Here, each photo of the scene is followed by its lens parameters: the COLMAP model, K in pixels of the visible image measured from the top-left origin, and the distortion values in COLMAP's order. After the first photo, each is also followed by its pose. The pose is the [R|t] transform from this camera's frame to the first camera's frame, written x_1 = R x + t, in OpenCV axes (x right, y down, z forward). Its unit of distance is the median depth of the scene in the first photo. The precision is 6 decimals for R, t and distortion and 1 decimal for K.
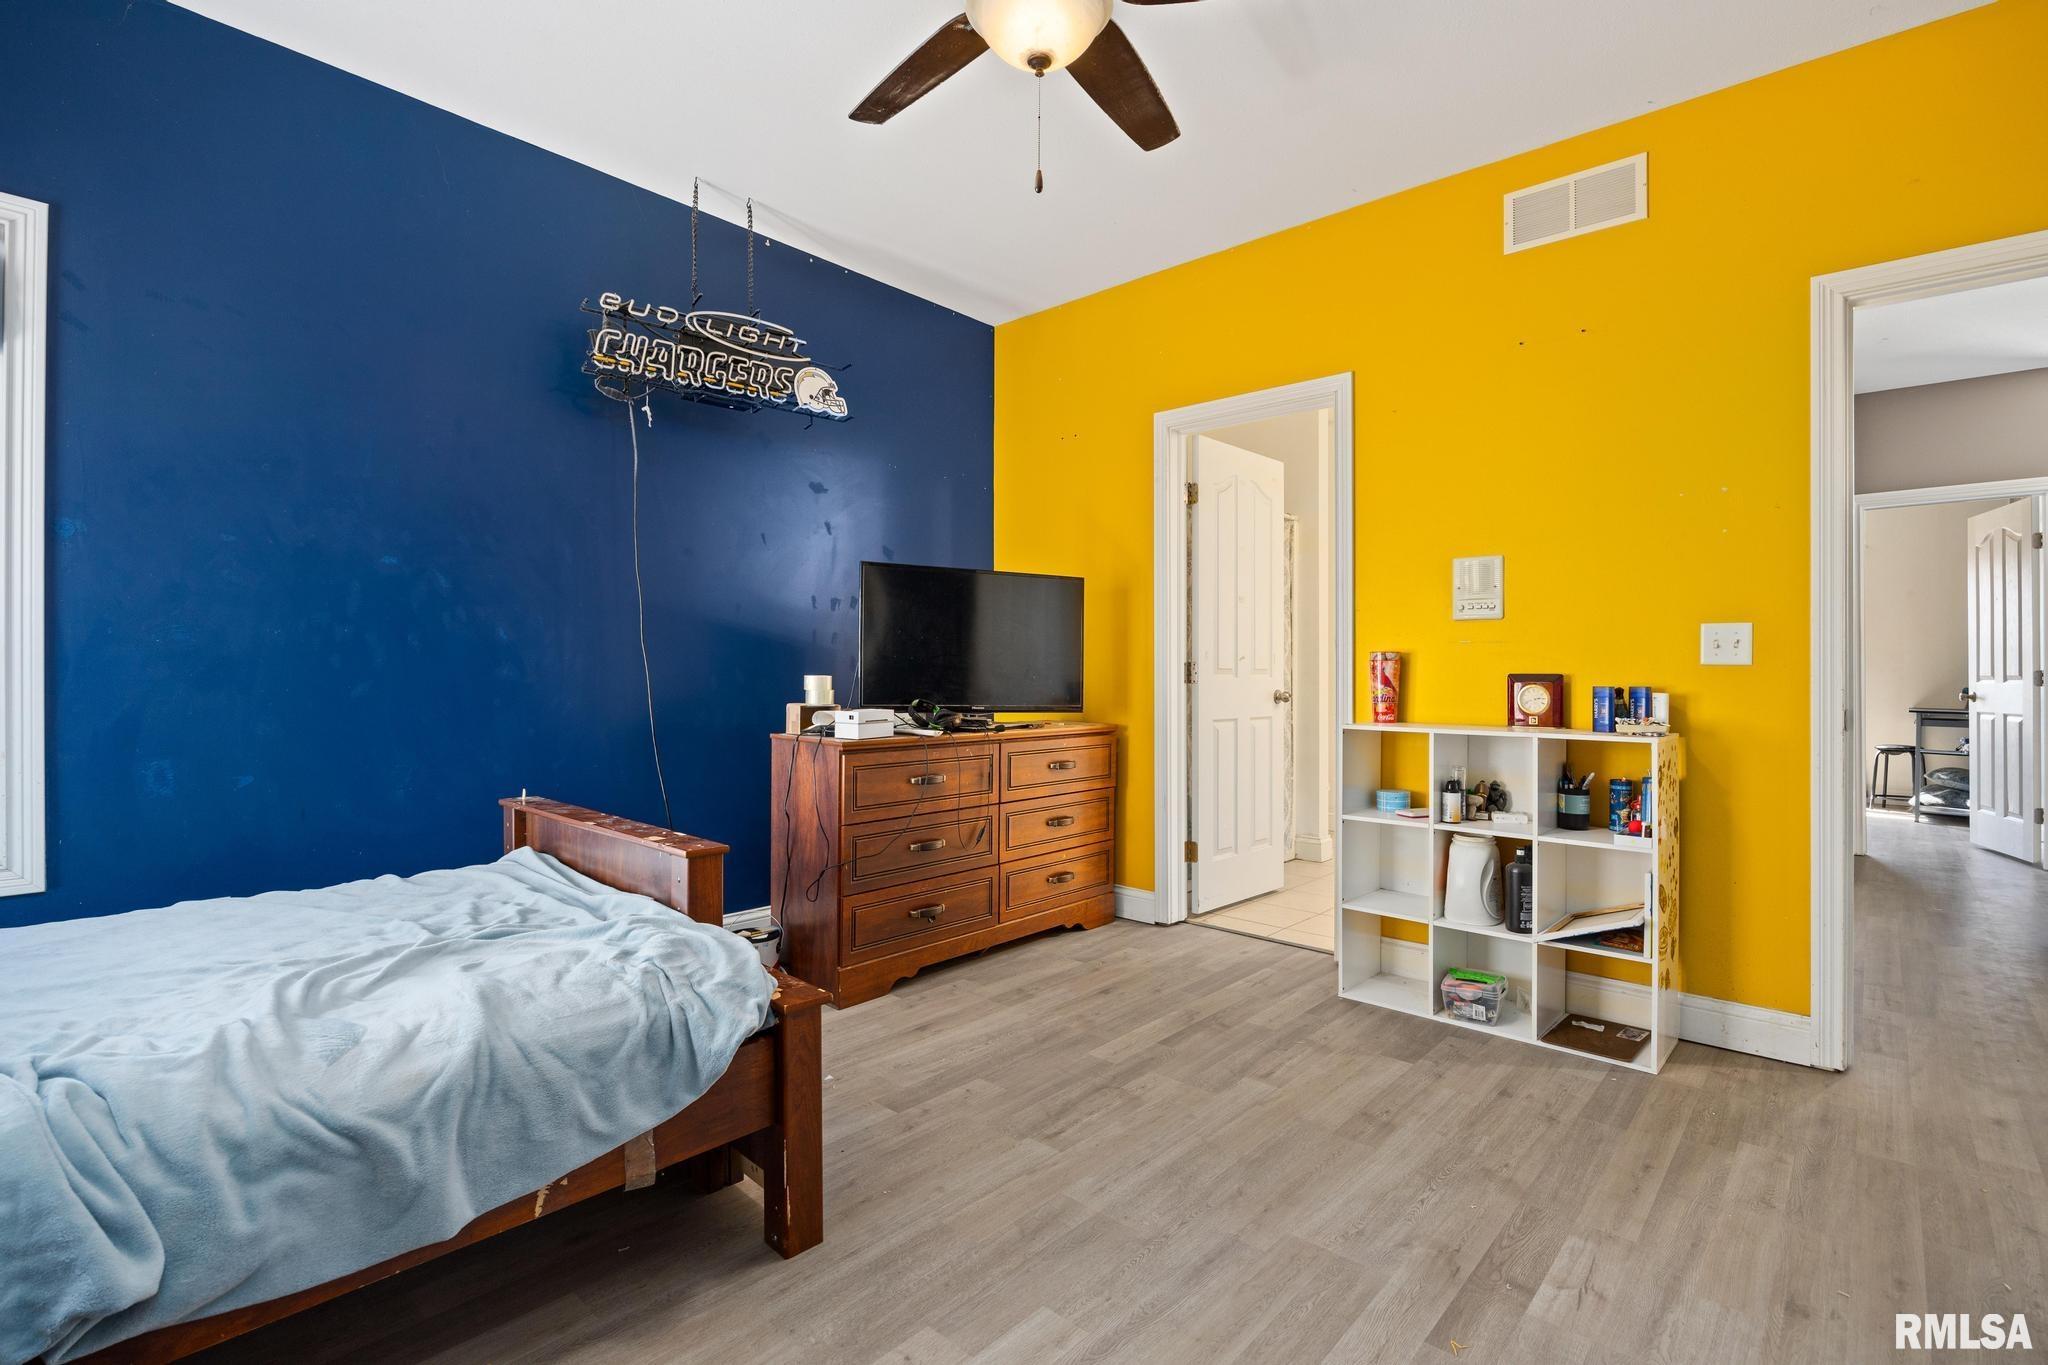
lens RADIAL K [[948.7, 0, 1024.0], [0, 948.7, 682.5], [0, 0, 1]] dist [-0.020089, -0.000336]
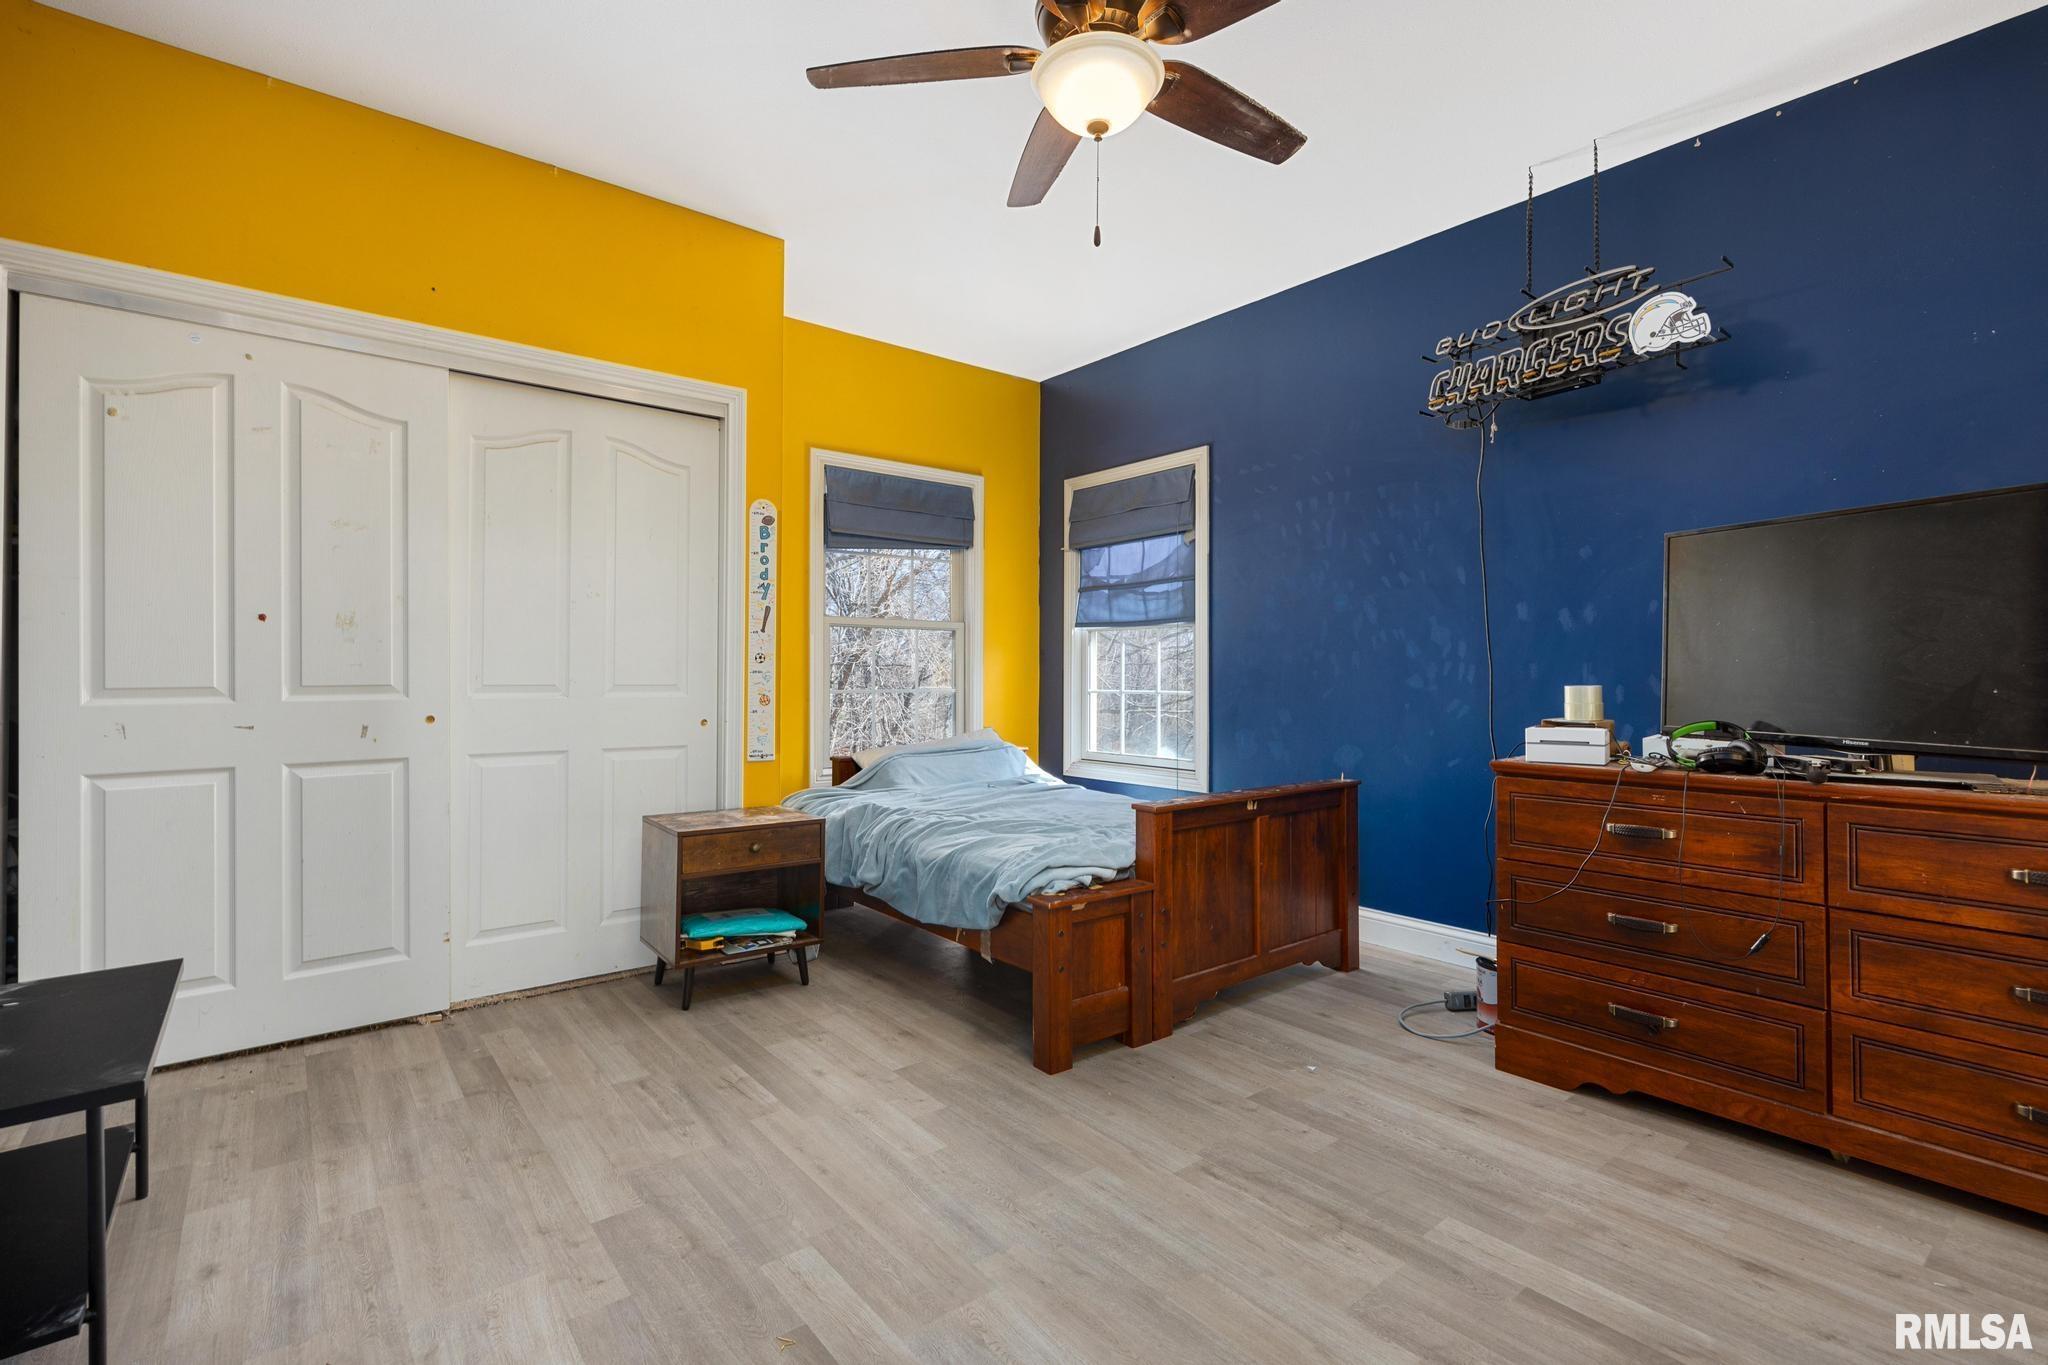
lens RADIAL K [[908.3, 0, 1030.3], [0, 908.3, 681.1], [0, 0, 1]] dist [-0.009746, -0.000590]
pose [[-0.144284, -0.004252, -0.989527, 0.667849], [-0.015911, 0.999871, -0.001977, -0.001921], [0.989408, 0.015459, -0.144334, 0.667689]]
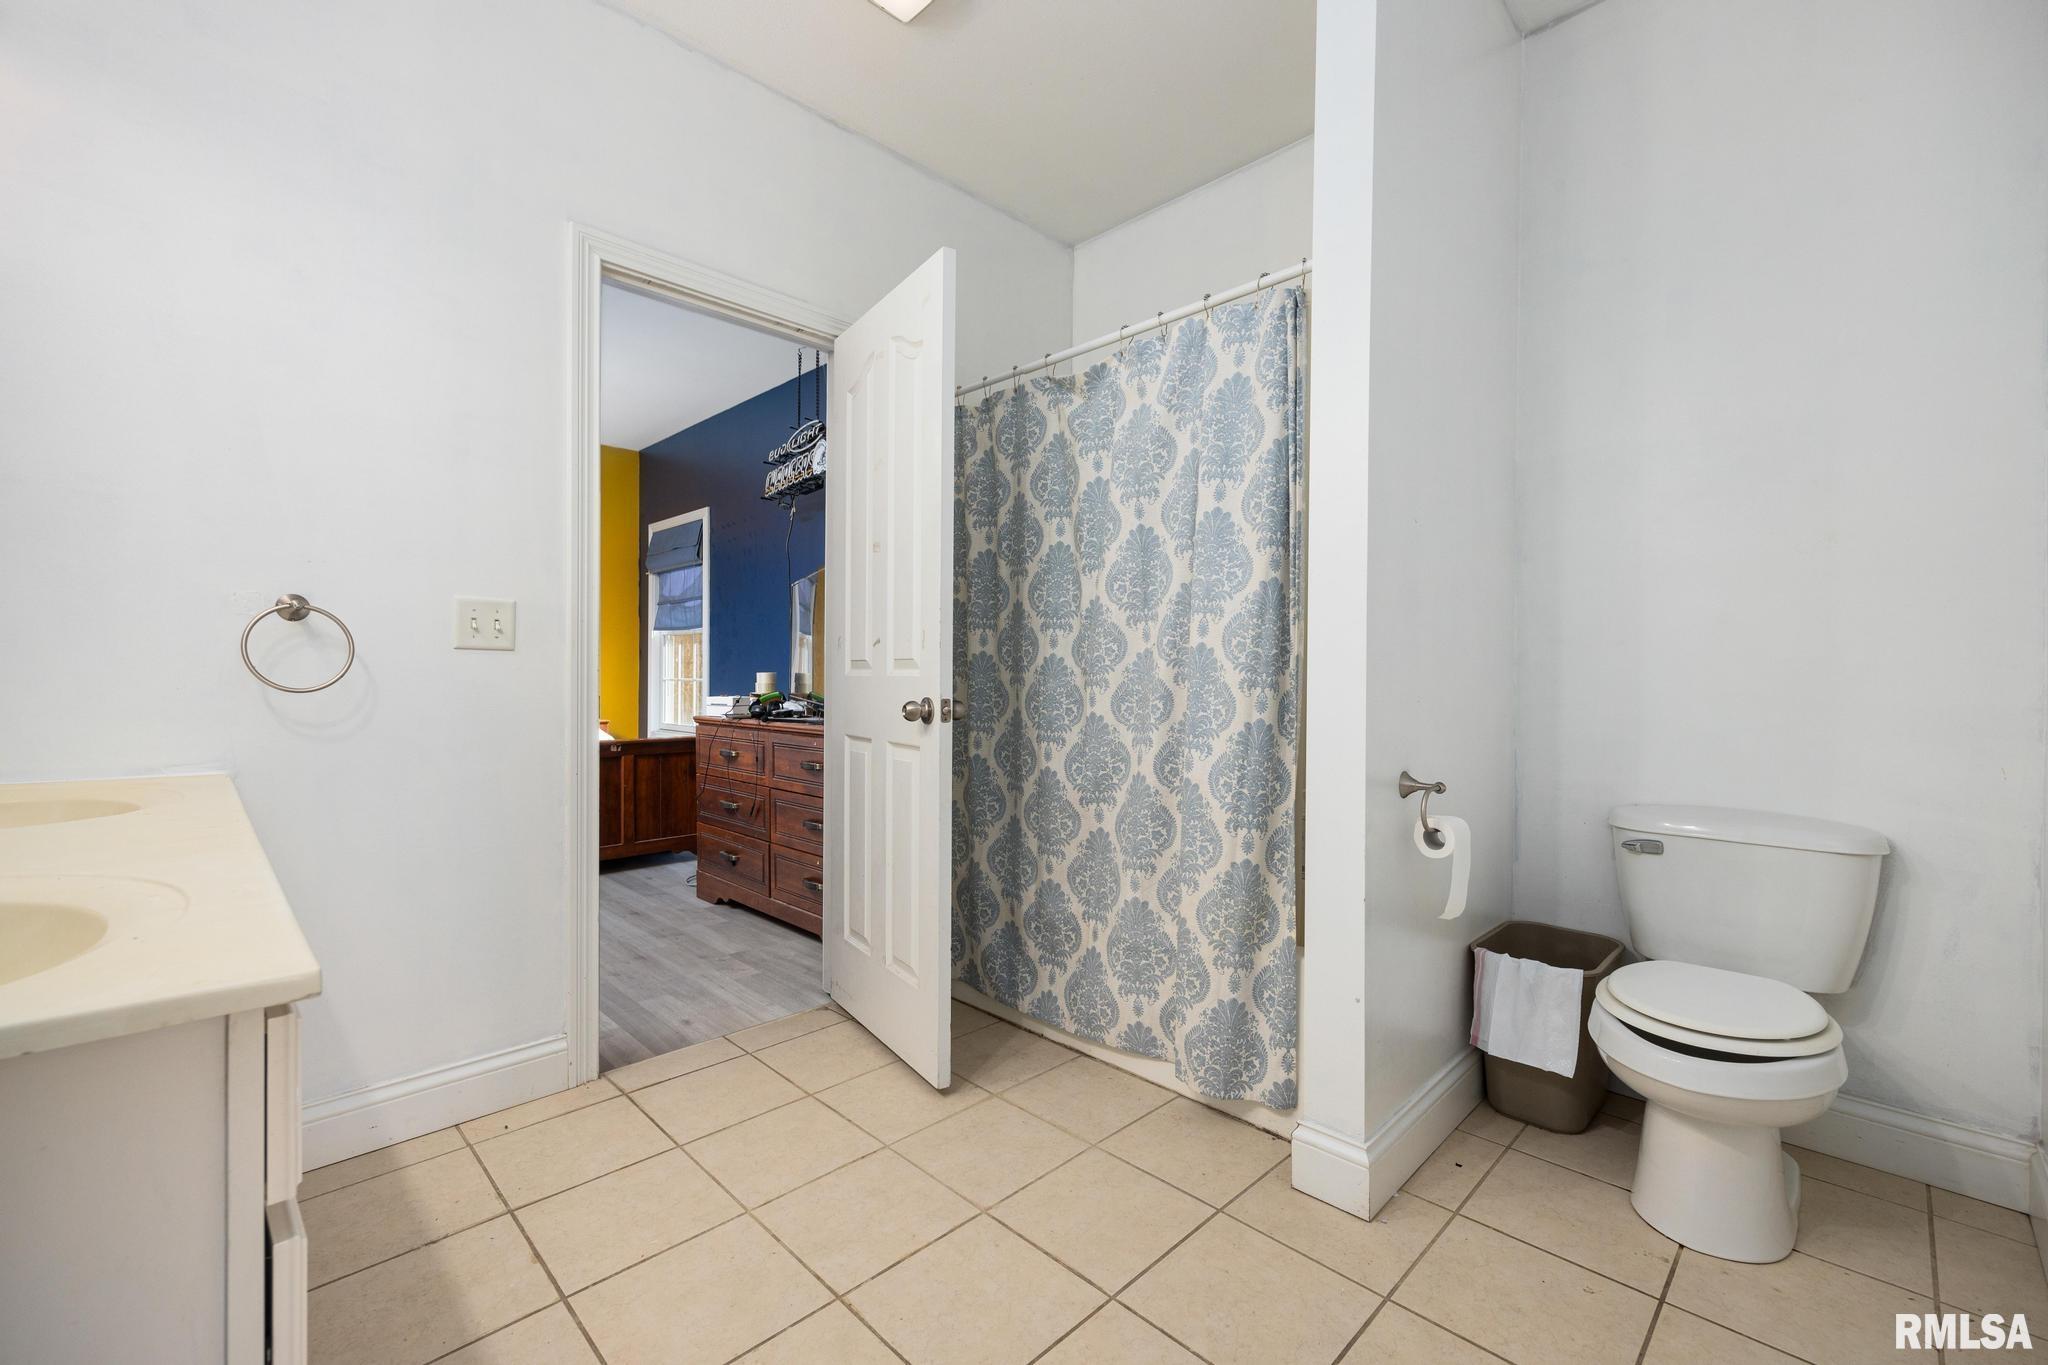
lens RADIAL K [[834.1, 0, 1033.3], [0, 834.1, 683.3], [0, 0, 1]] dist [0.001801, 0.000826]
pose [[-0.031925, 0.015855, -0.999364, 1.073058], [-0.015851, 0.999740, 0.016367, -0.022968], [0.999365, 0.016364, -0.031666, 1.516176]]
